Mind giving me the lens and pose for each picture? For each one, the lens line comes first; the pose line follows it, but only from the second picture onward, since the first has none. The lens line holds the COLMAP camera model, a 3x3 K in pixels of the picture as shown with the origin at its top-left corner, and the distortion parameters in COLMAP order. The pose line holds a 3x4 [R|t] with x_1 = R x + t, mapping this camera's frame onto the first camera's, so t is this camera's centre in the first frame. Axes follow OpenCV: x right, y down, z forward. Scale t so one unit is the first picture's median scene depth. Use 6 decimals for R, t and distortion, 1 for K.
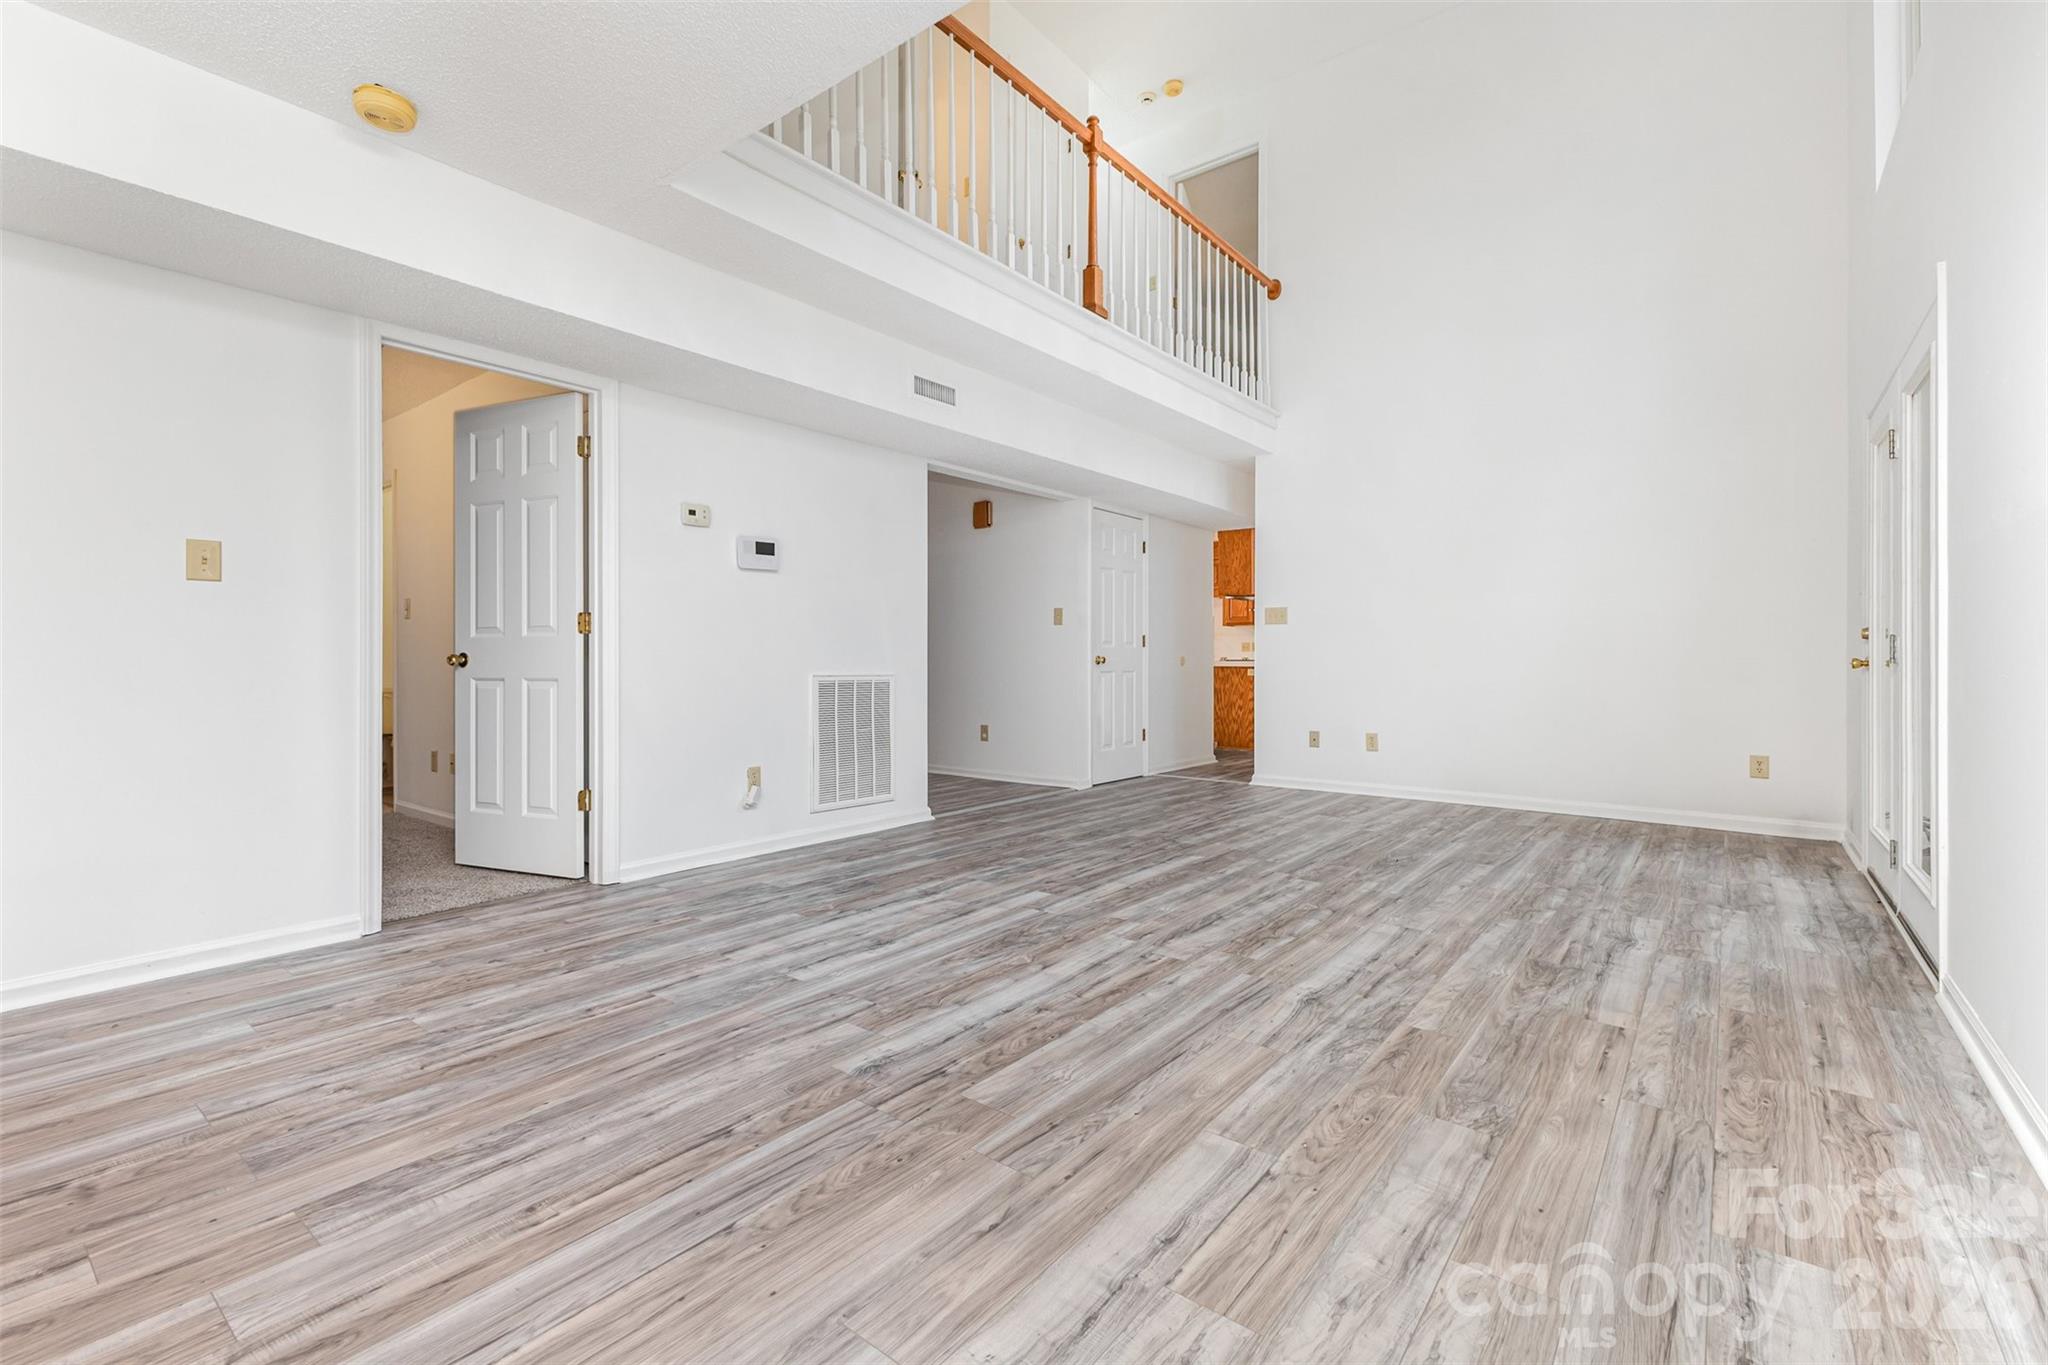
lens RADIAL K [[900.6, 0, 1029.3], [0, 900.6, 665.9], [0, 0, 1]] dist [0.008004, -0.000003]
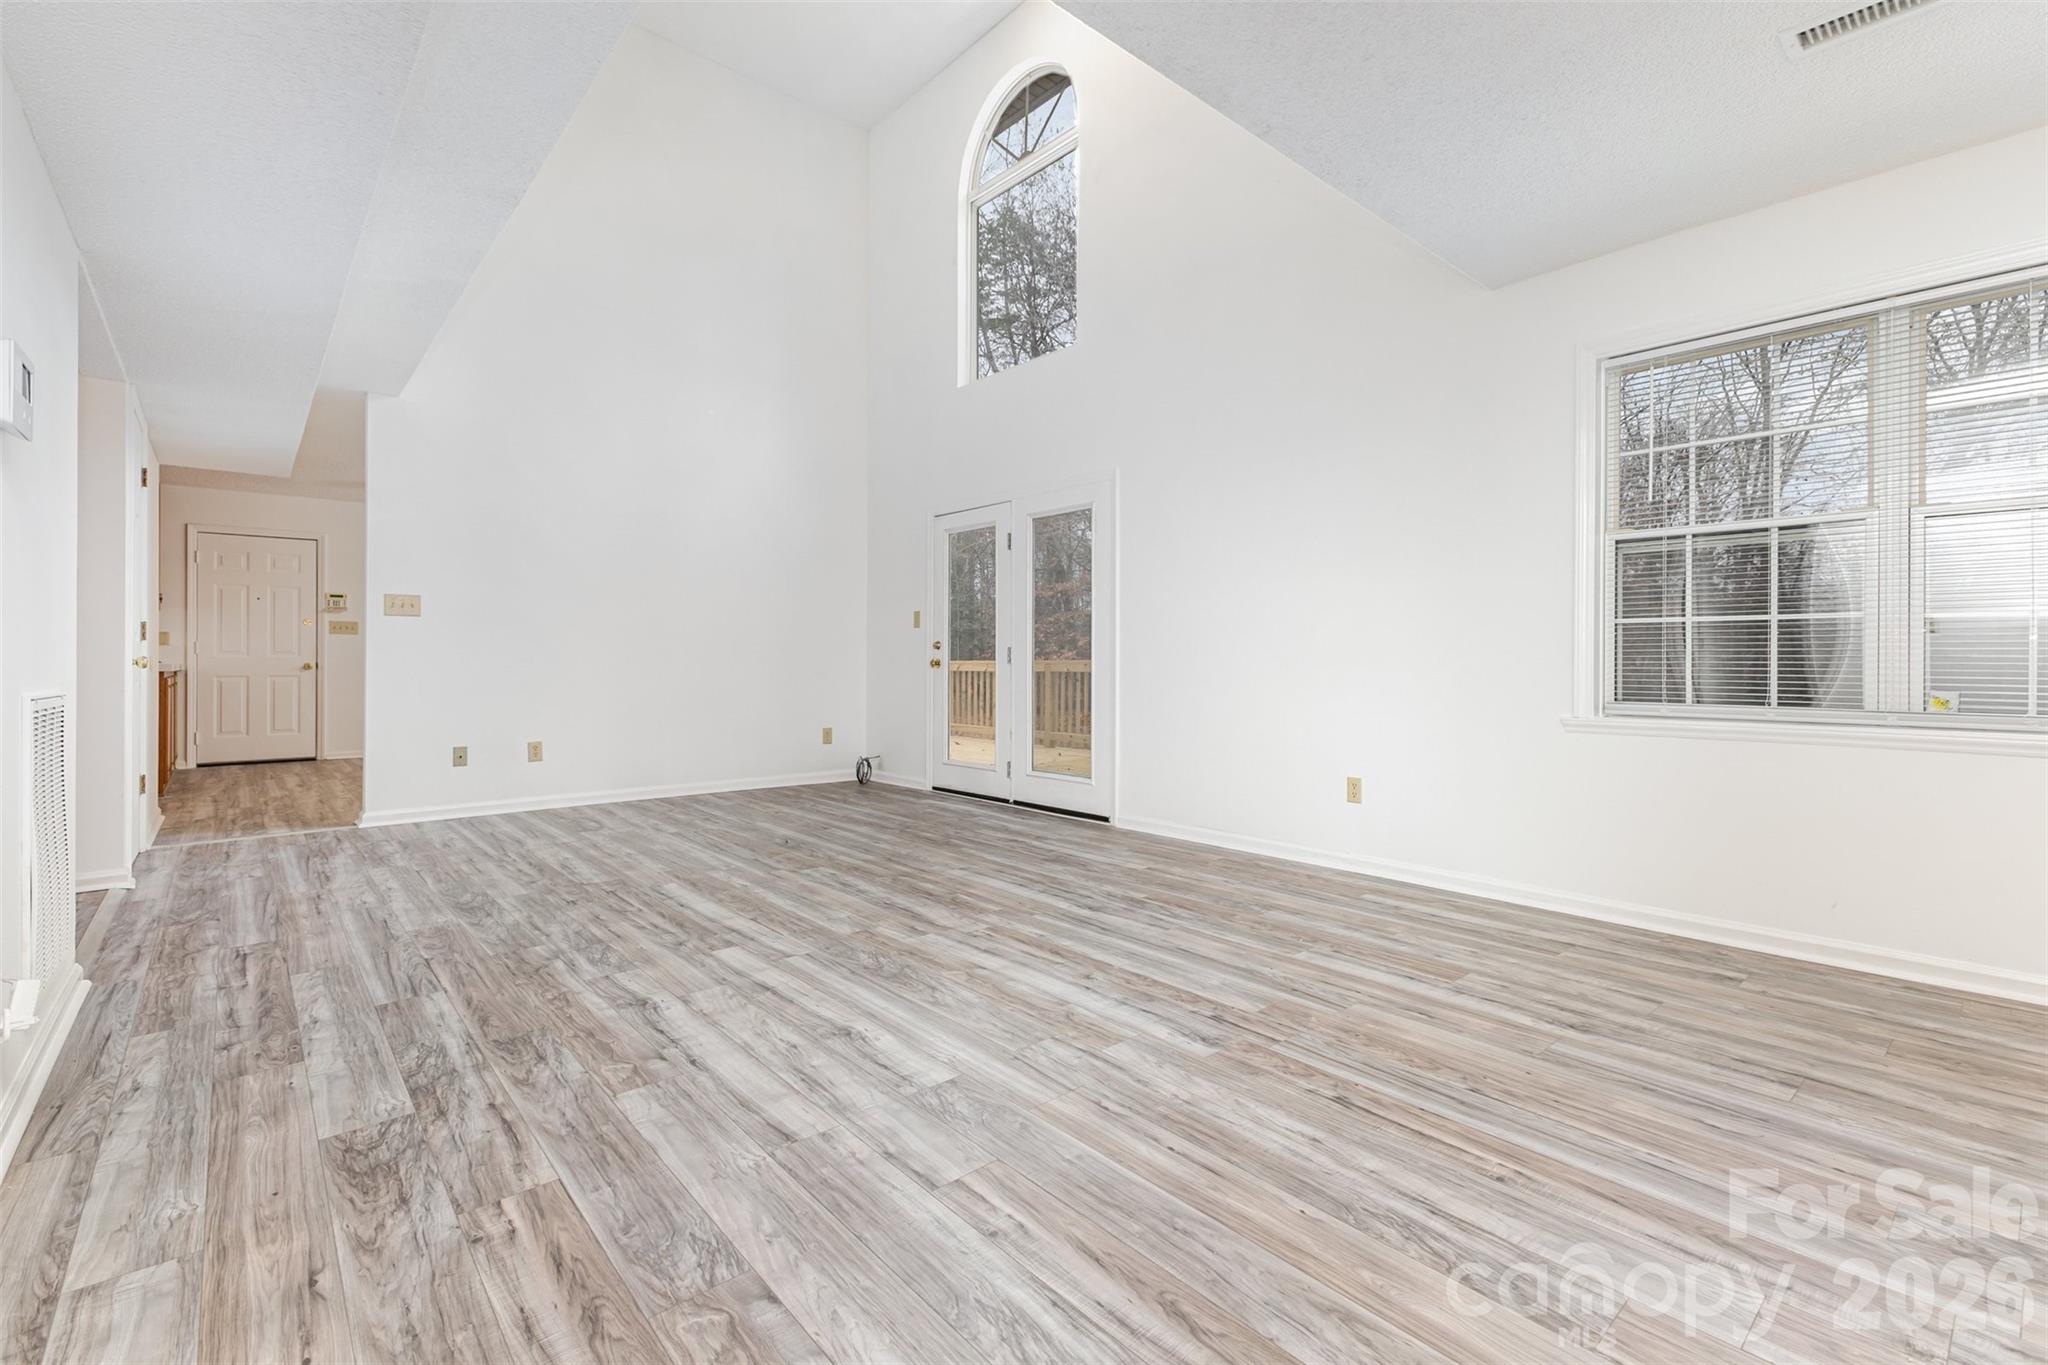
lens RADIAL K [[900.6, 0, 1032.1], [0, 900.6, 671.3], [0, 0, 1]] dist [0.008004, -0.000003]
pose [[0.180384, -0.010865, 0.983536, -1.084544], [0.005432, 0.999935, 0.010049, -0.006823], [-0.983581, 0.003530, 0.180431, 0.864476]]
